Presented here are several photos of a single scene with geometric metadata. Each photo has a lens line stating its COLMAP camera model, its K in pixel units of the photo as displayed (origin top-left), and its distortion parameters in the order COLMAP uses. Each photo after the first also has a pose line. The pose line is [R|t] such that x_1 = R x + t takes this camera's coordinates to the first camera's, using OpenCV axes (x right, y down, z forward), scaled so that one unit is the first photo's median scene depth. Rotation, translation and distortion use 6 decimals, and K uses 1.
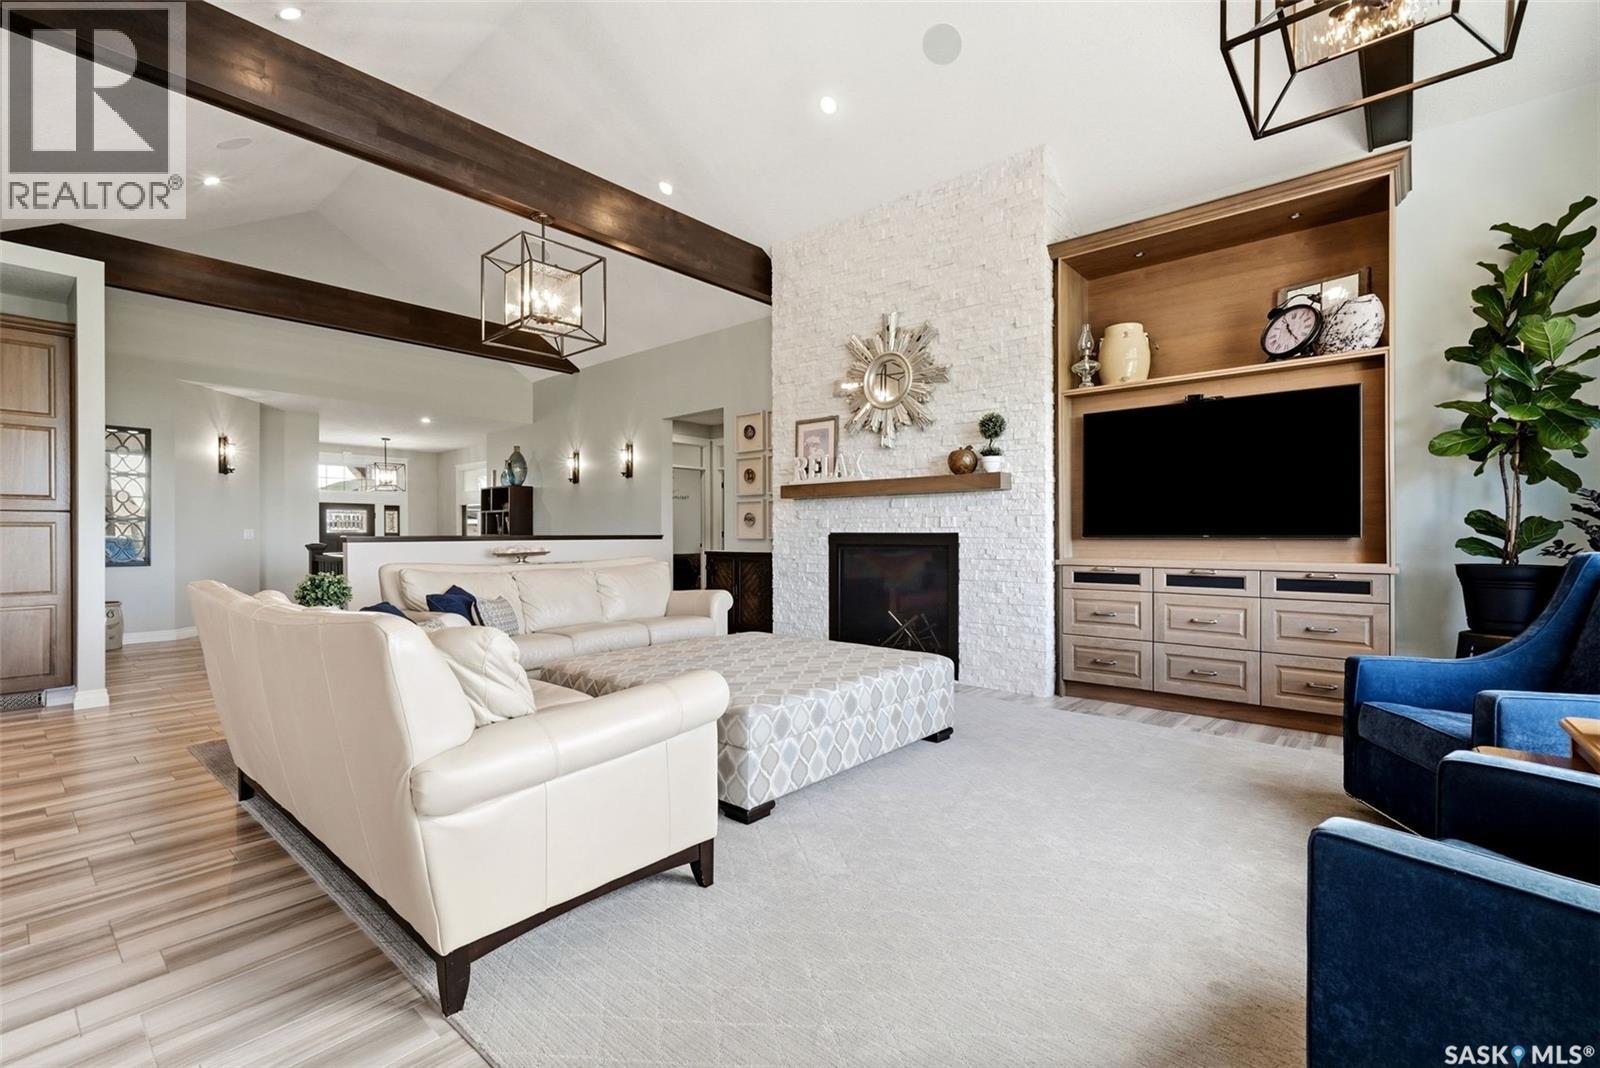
lens RADIAL K [[701.6, 0, 800.6], [0, 701.6, 532.6], [0, 0, 1]] dist [0.002205, 0.001312]
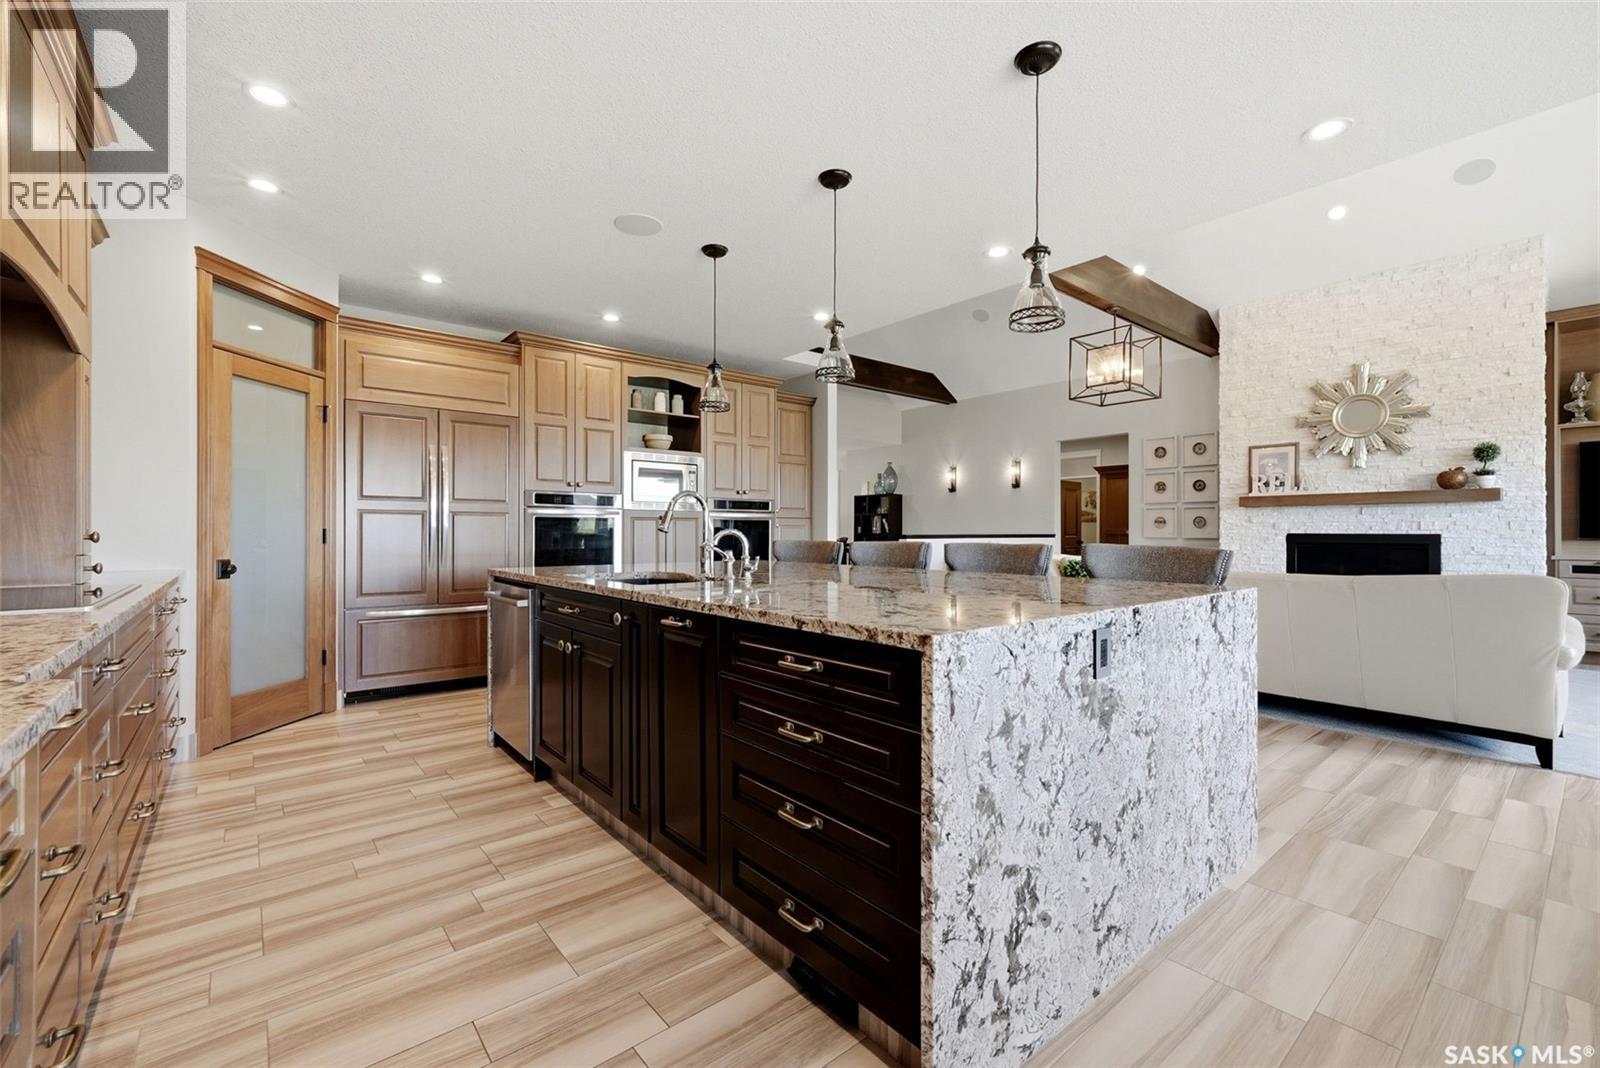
lens RADIAL K [[668.4, 0, 801.8], [0, 668.4, 530.8], [0, 0, 1]] dist [0.002012, -0.000016]
pose [[0.985391, 0.004695, -0.170240, -0.691079], [-0.004619, 0.999989, 0.000847, -0.001470], [0.170242, -0.000049, 0.985402, -0.395164]]
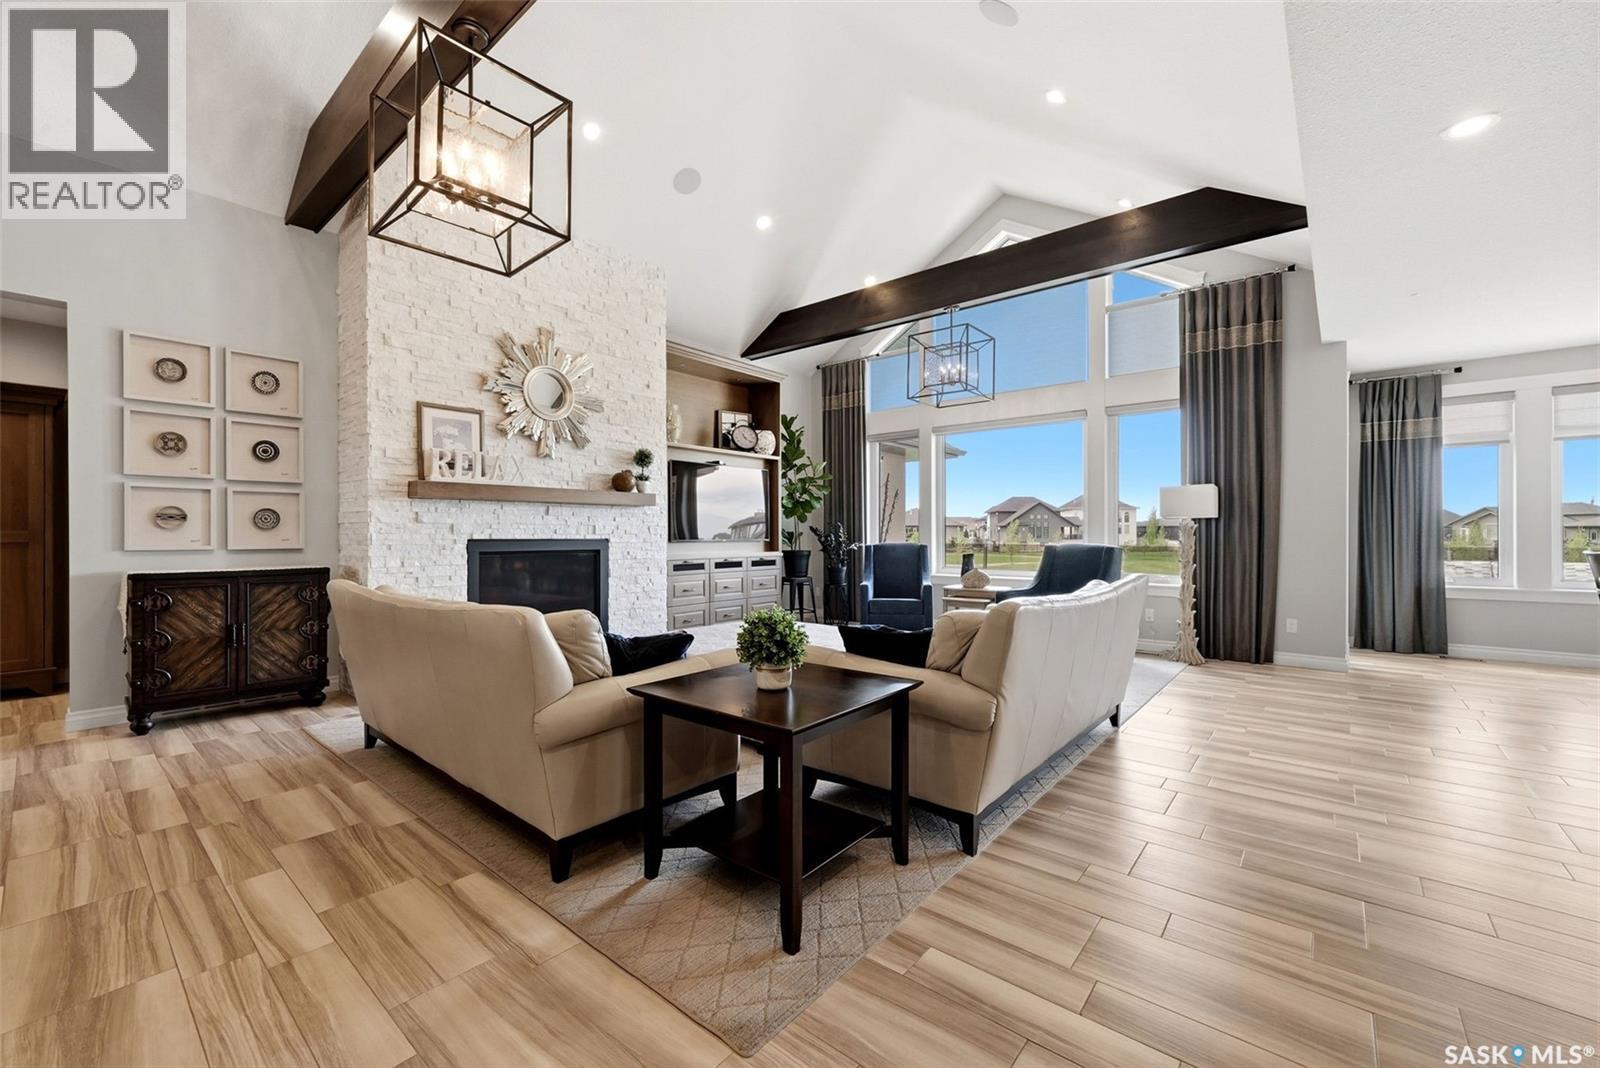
lens RADIAL K [[637.2, 0, 792.2], [0, 637.2, 532.3], [0, 0, 1]] dist [-0.009476, -0.000026]
pose [[-0.006233, 0.004982, 0.999968, -0.843119], [-0.000803, 0.999987, -0.004987, -0.005452], [-0.999980, -0.000835, -0.006229, 0.658148]]
